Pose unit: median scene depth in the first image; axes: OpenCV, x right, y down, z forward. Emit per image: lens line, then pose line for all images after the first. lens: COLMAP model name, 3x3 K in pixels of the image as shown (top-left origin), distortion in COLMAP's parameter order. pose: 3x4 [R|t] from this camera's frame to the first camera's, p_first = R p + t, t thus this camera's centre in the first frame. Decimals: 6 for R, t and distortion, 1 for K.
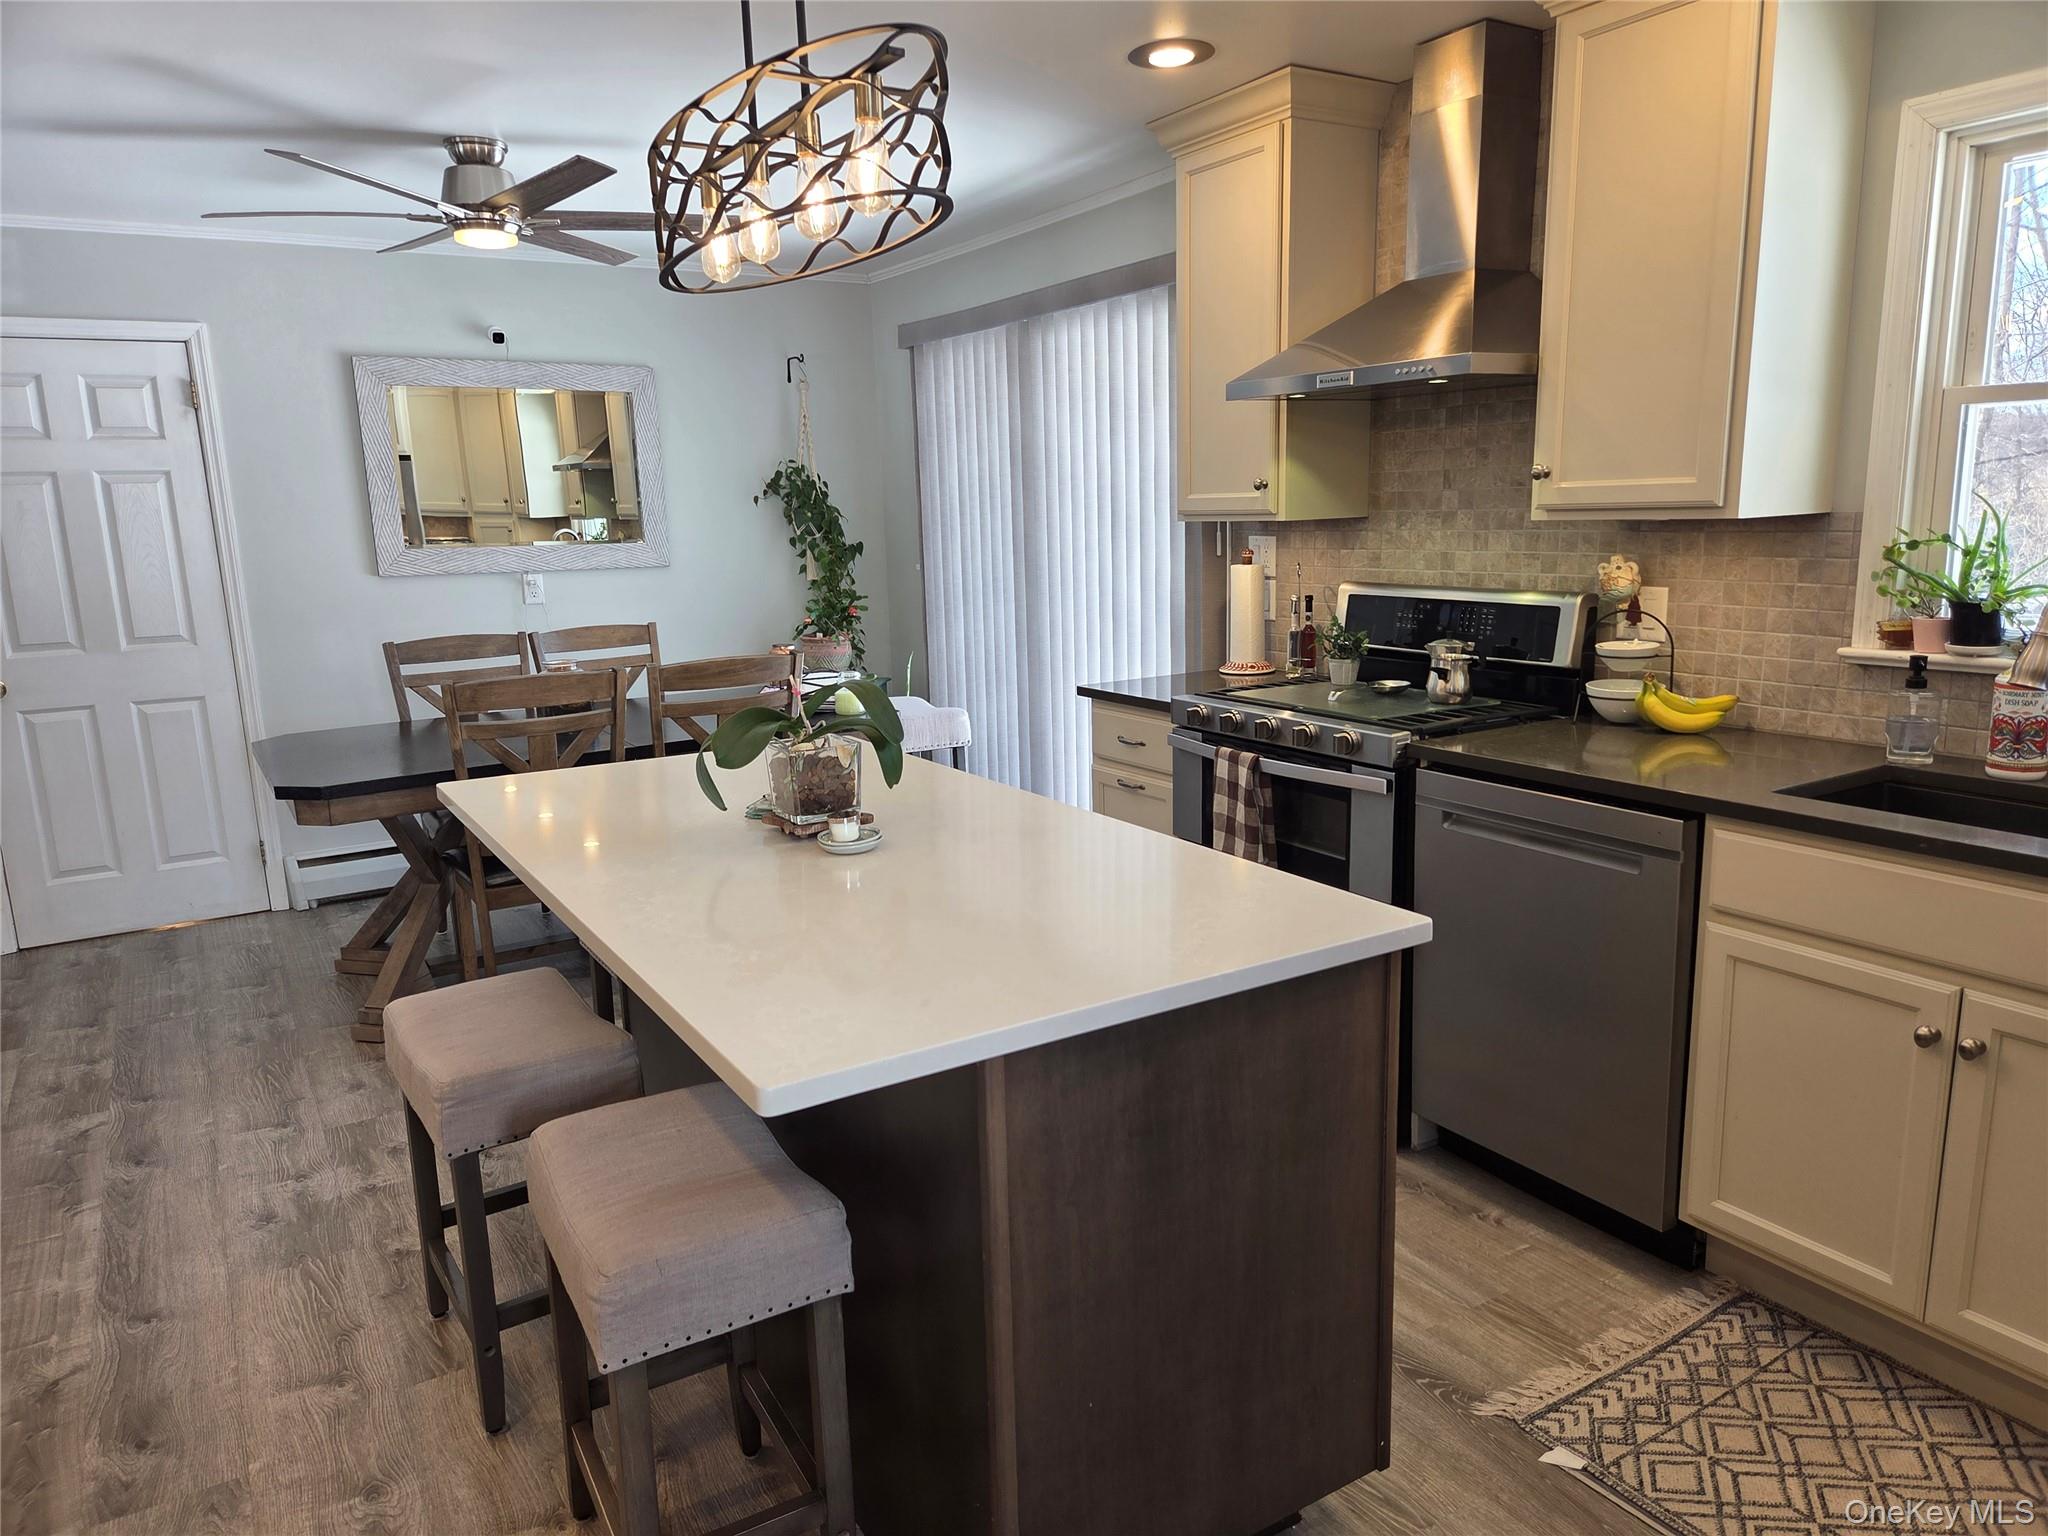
lens RADIAL K [[1381.2, 0, 1038.9], [0, 1381.2, 758.1], [0, 0, 1]] dist [0.040241, -0.027895]
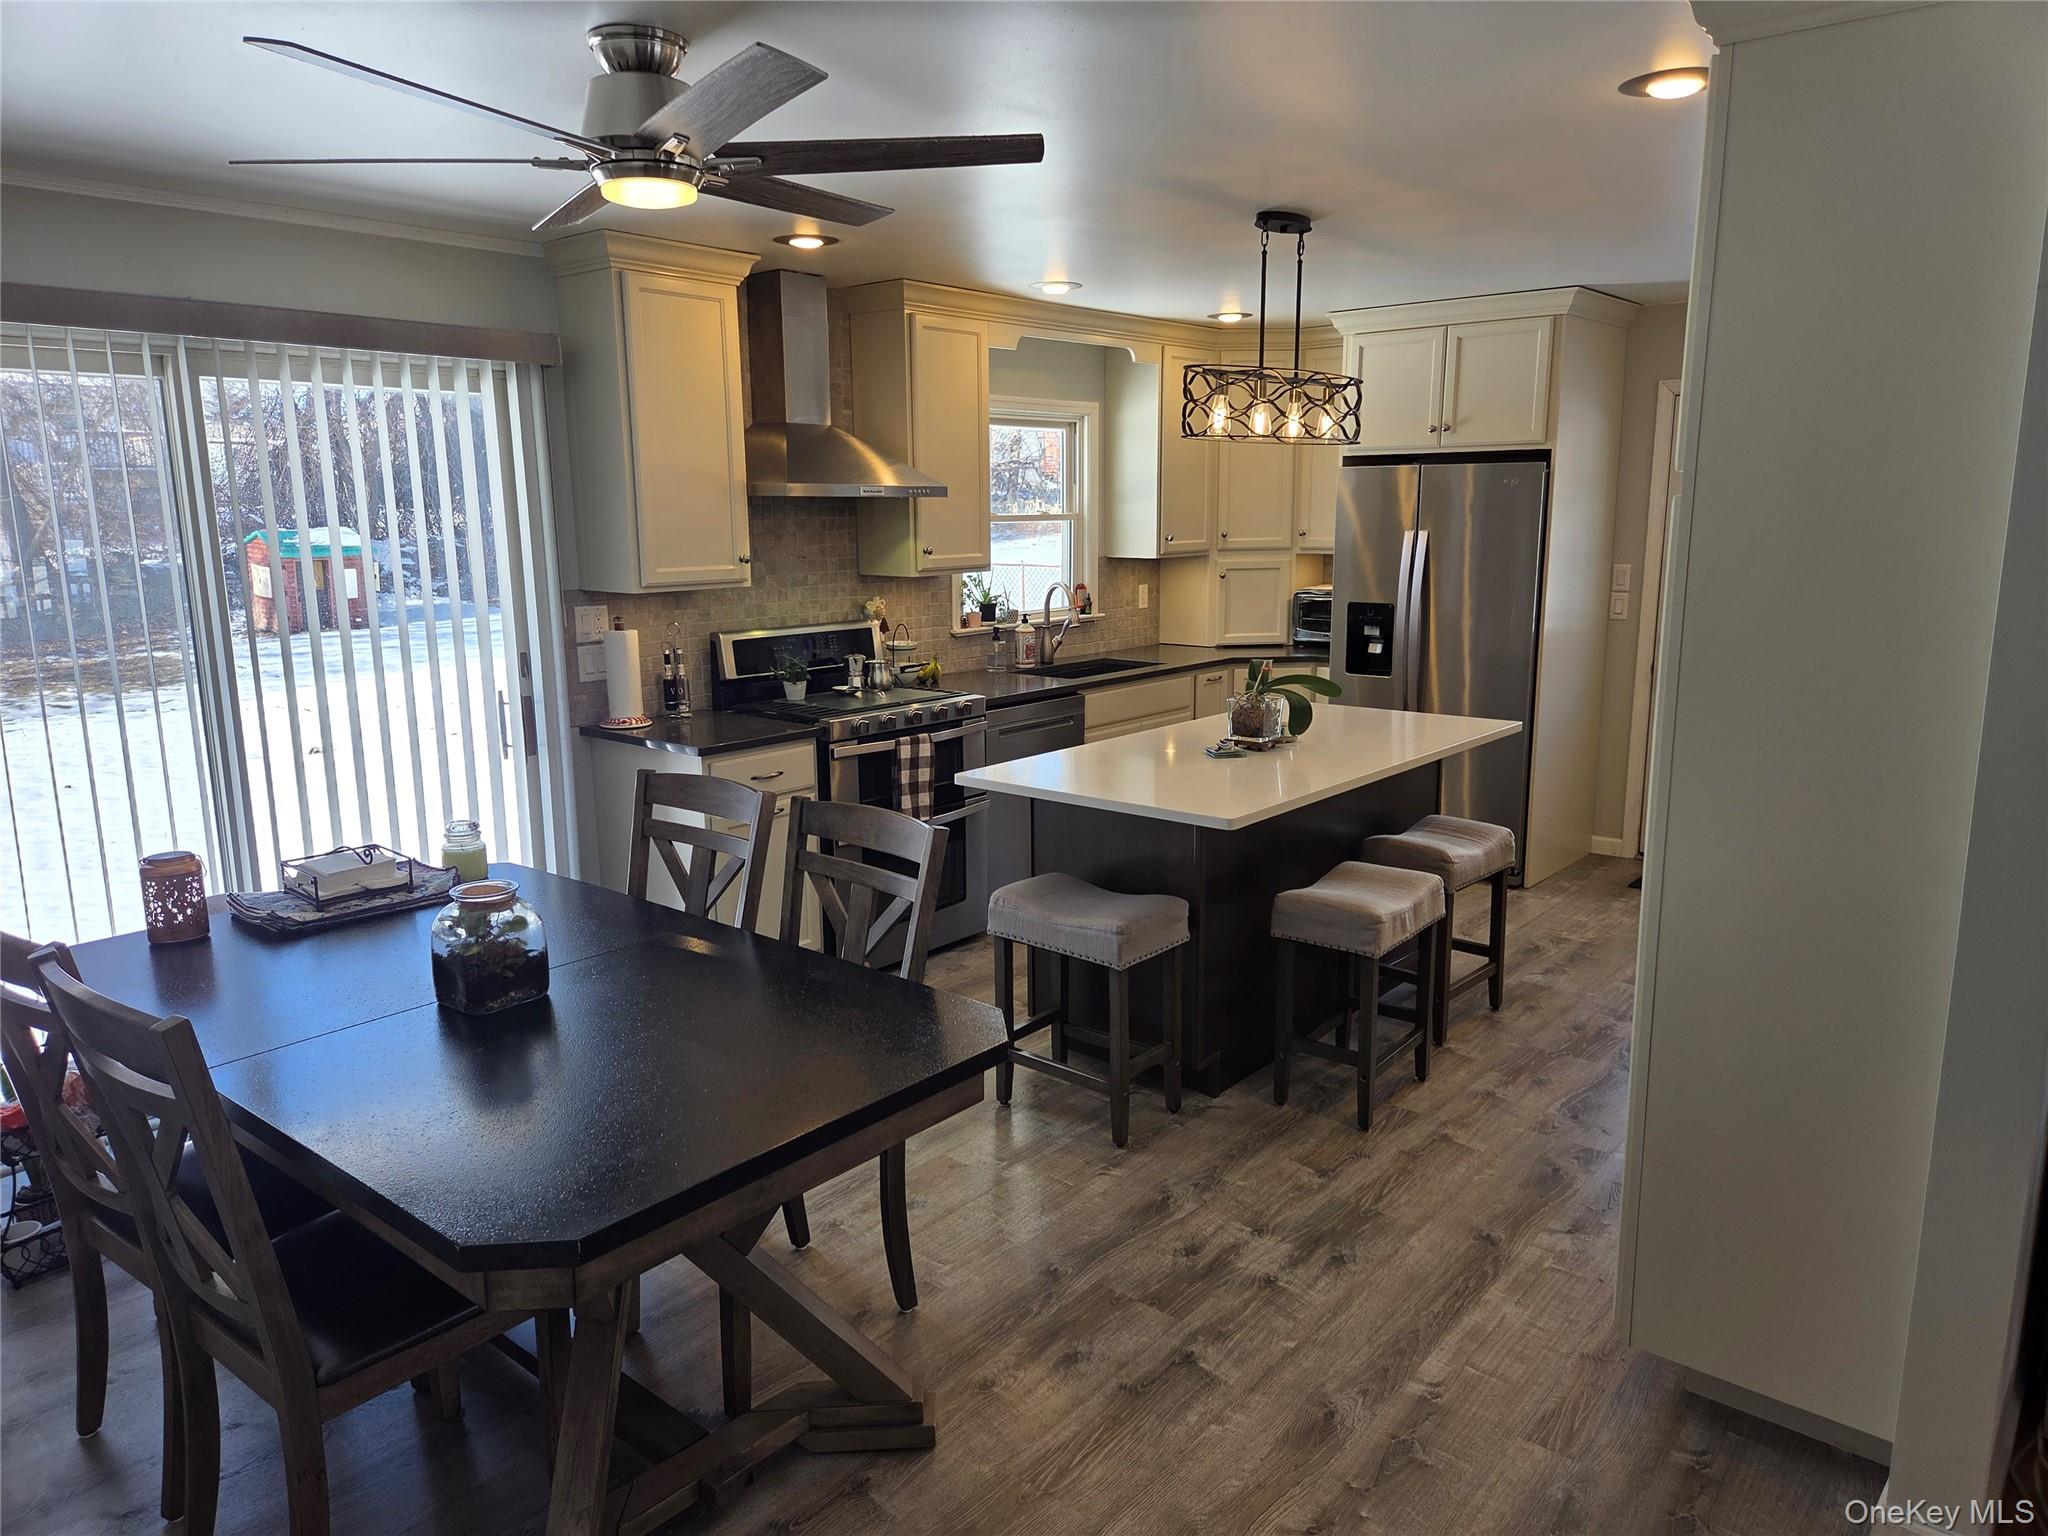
lens RADIAL K [[1381.2, 0, 1025.8], [0, 1381.2, 781.7], [0, 0, 1]] dist [0.040241, -0.027895]
pose [[-0.308782, -0.155214, 0.938383, -1.362686], [0.196198, 0.954982, 0.222519, -0.278941], [-0.930677, 0.252819, -0.264429, 1.368307]]
